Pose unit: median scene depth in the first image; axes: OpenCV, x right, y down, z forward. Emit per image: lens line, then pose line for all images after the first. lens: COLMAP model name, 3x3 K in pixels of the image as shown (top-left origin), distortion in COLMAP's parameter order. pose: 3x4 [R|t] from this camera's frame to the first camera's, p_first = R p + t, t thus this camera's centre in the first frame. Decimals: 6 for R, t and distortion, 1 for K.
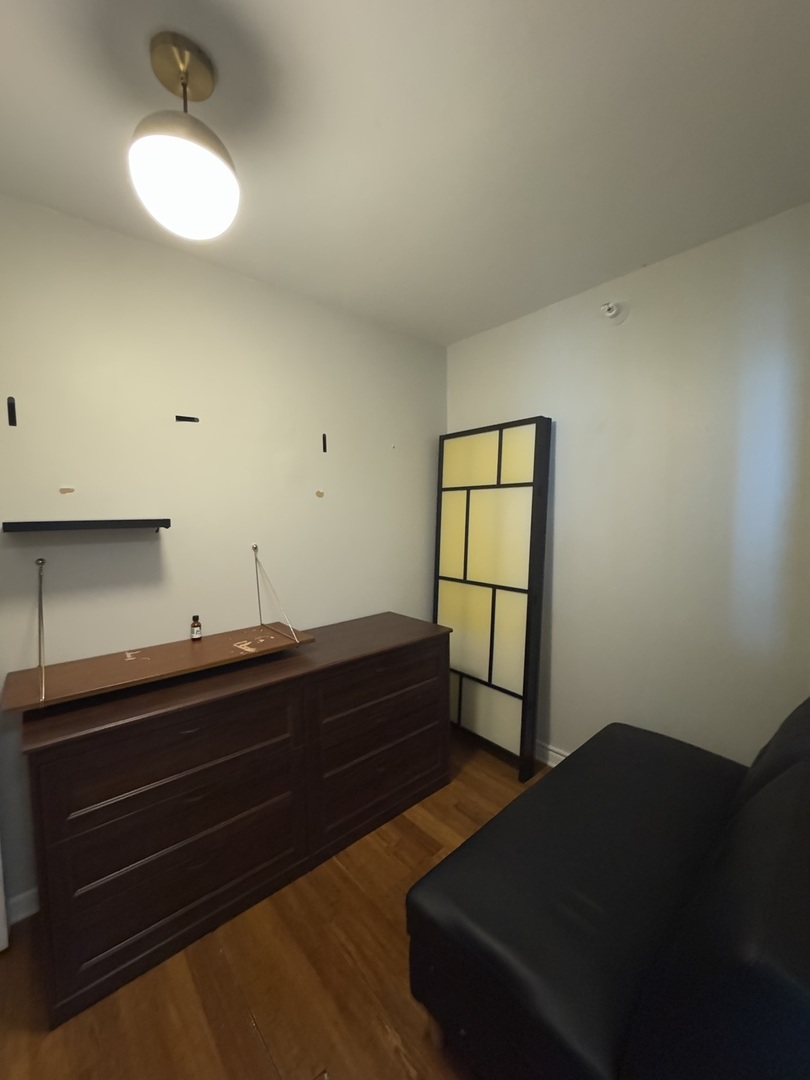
lens RADIAL K [[431.5, 0, 405.3], [0, 431.5, 538.8], [0, 0, 1]] dist [-0.002562, 0.000588]
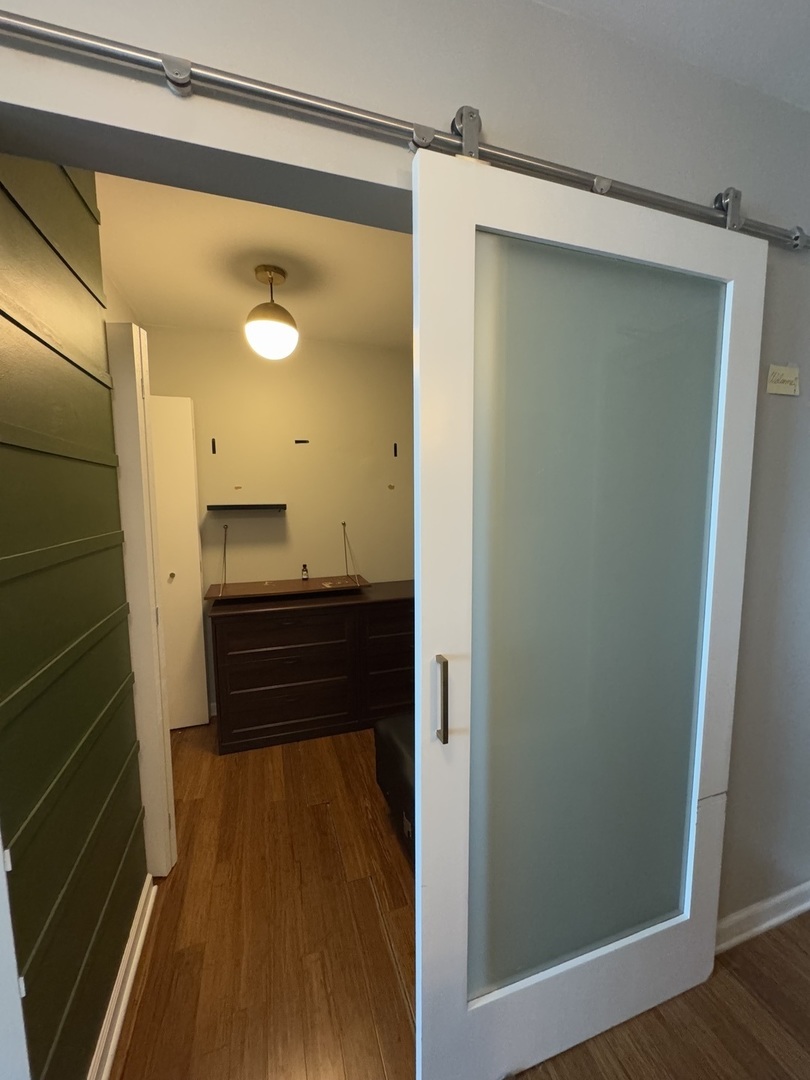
lens RADIAL K [[431.5, 0, 405.3], [0, 431.5, 538.8], [0, 0, 1]] dist [-0.002562, 0.000588]
pose [[0.922996, 0.046498, -0.381990, 0.522249], [-0.030376, 0.998379, 0.048132, -0.006764], [0.383609, -0.032823, 0.922912, -0.375948]]
